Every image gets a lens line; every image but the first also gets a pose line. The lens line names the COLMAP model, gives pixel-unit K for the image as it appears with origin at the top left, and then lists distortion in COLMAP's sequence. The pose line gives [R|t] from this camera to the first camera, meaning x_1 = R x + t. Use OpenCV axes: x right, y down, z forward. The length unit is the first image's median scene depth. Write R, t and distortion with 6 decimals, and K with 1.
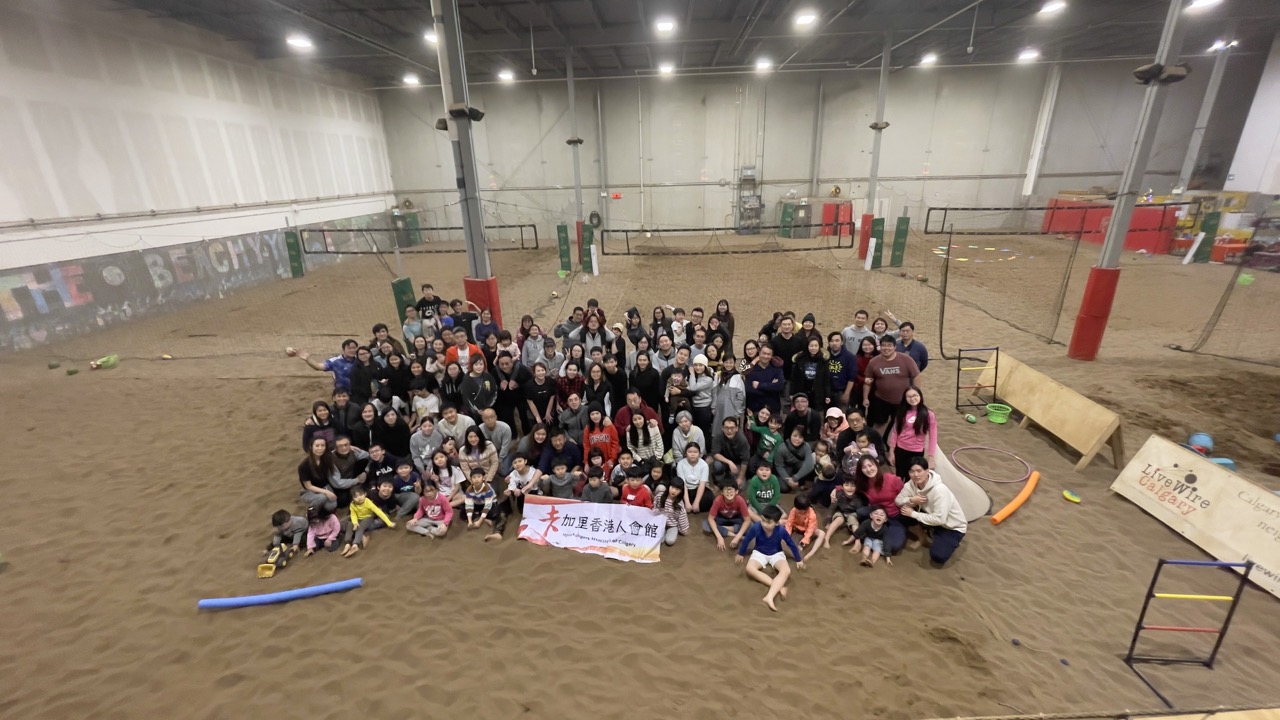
lens RADIAL K [[527.1, 0, 640.0], [0, 527.1, 360.1], [0, 0, 1]] dist [0.001160, 0.000170]
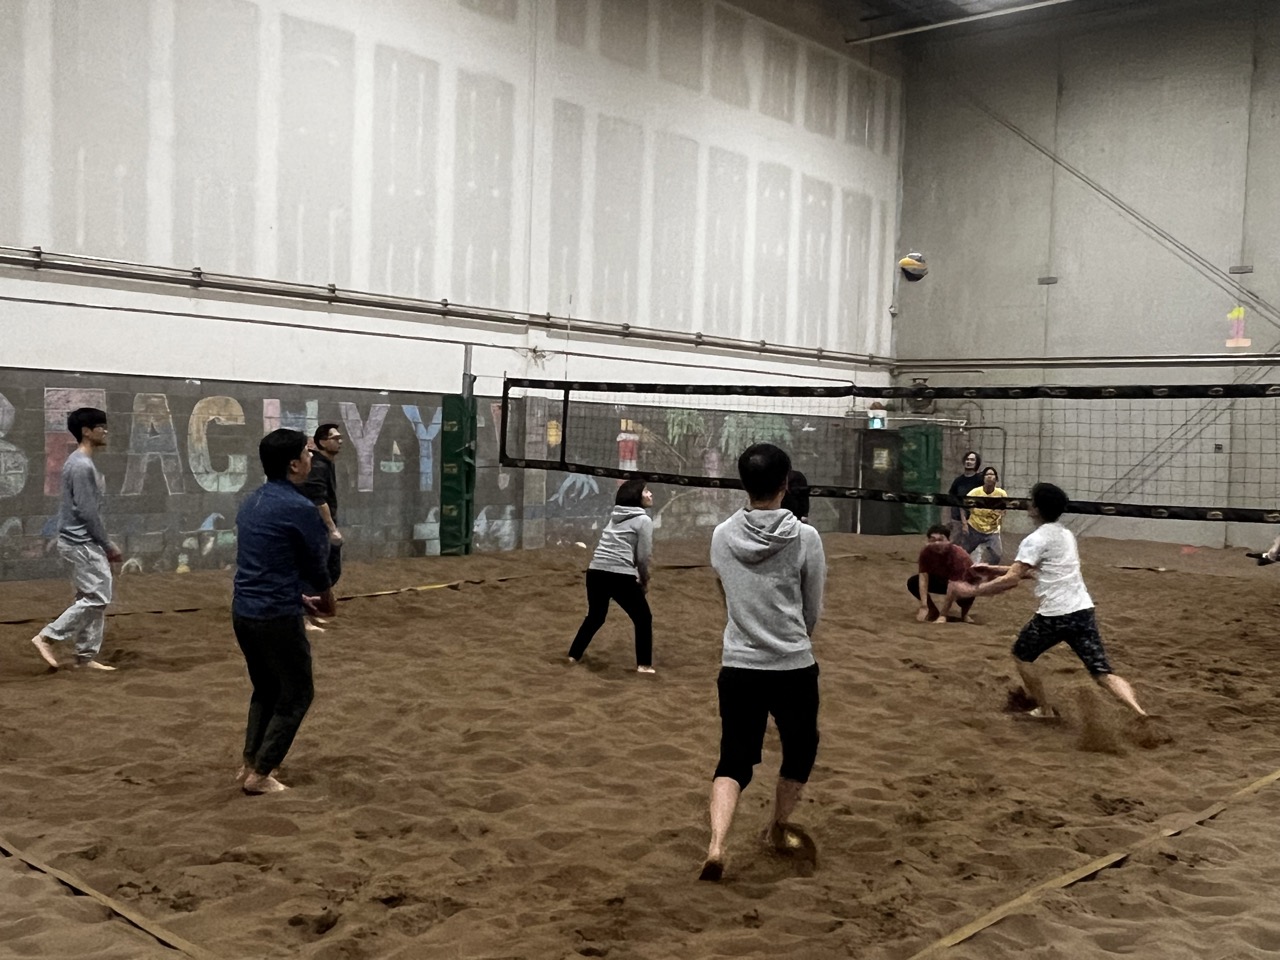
lens RADIAL K [[1291.0, 0, 629.9], [0, 1291.0, 505.2], [0, 0, 1]] dist [-0.005257, 0.000000]
pose [[0.774691, 0.085399, -0.626547, -0.110540], [-0.266086, 0.942870, -0.200487, -0.051421], [0.573631, 0.322031, 0.753156, 0.392346]]
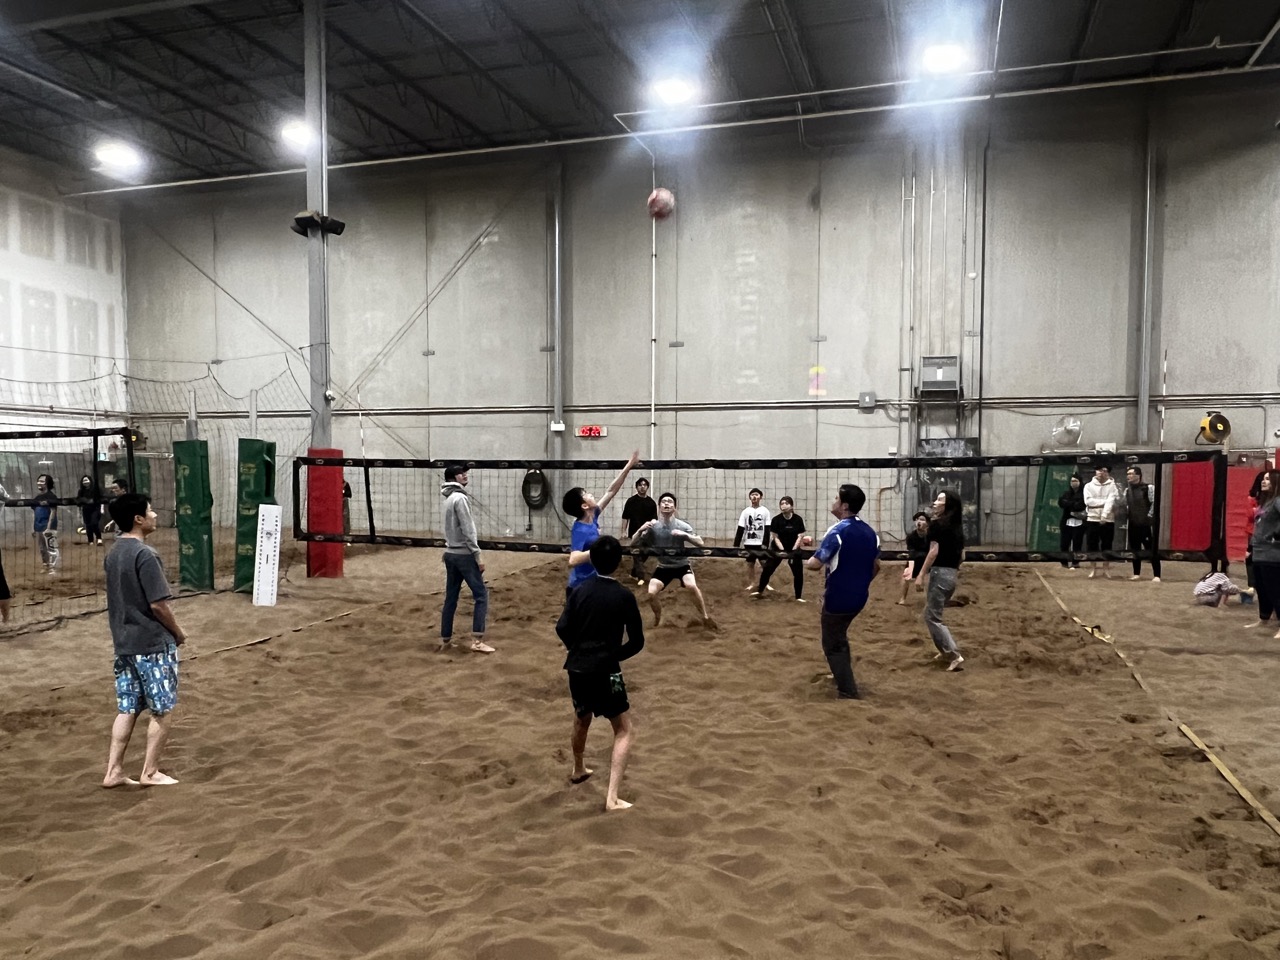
lens RADIAL K [[953.6, 0, 637.1], [0, 953.6, 530.1], [0, 0, 1]] dist [0.029222, -0.052756]
pose [[0.967519, 0.046365, -0.248509, 0.175681], [-0.114655, 0.956598, -0.267908, -0.058694], [0.225301, 0.287699, 0.930843, 0.385029]]
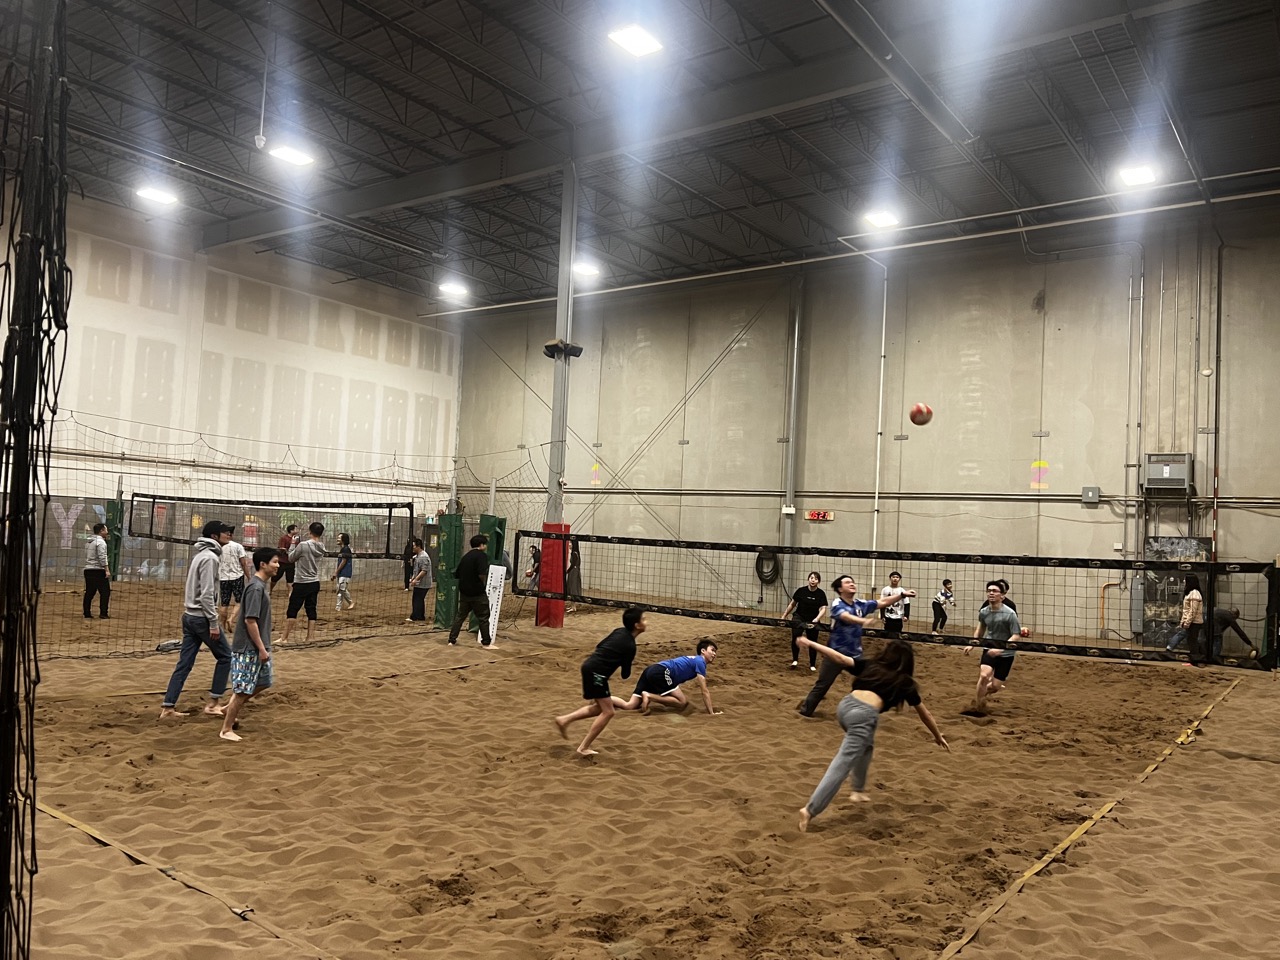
lens RADIAL K [[953.6, 0, 640.5], [0, 953.6, 487.3], [0, 0, 1]] dist [0.029222, -0.052756]
pose [[0.829467, 0.040493, -0.557086, 0.274118], [-0.259538, 0.911100, -0.320212, -0.052220], [0.494595, 0.410190, 0.766237, 0.346440]]
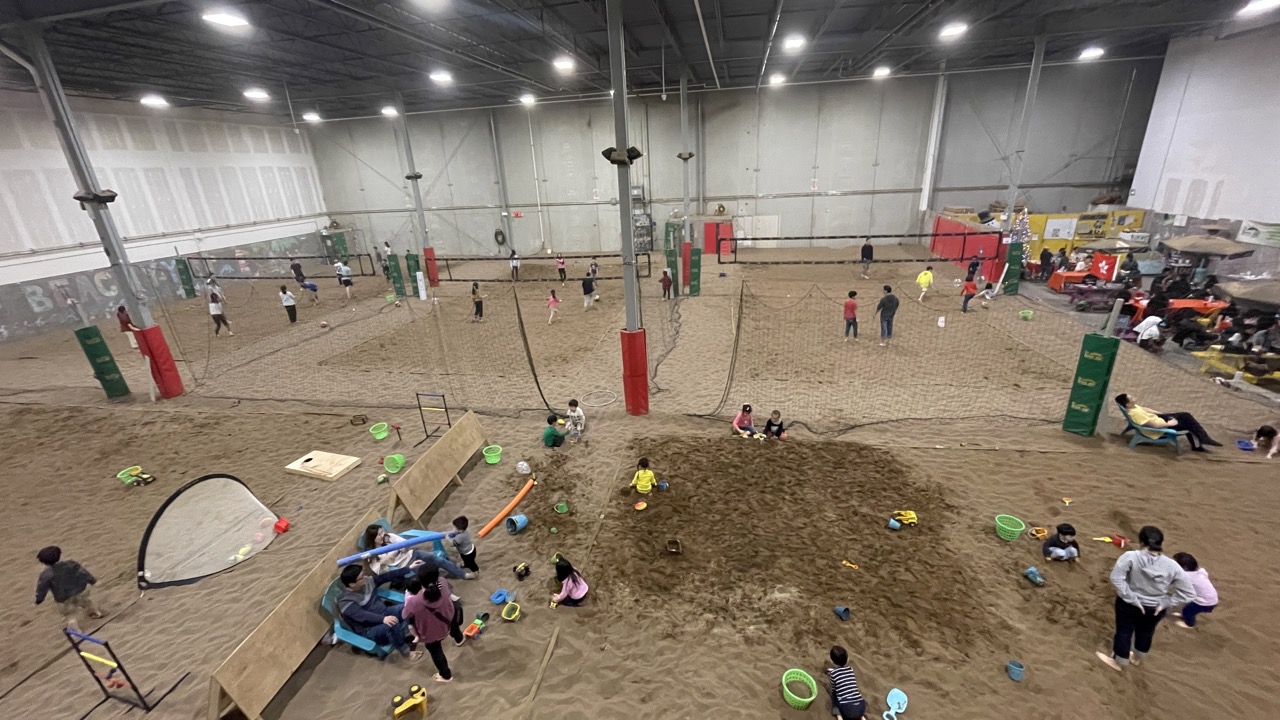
lens RADIAL K [[519.7, 0, 640.3], [0, 519.7, 357.8], [0, 0, 1]] dist [0.003604, 0.000105]
pose [[0.991274, 0.024541, -0.129509, 0.357710], [-0.023014, 0.999647, 0.013275, -0.046833], [0.129789, -0.010178, 0.991489, -0.006242]]
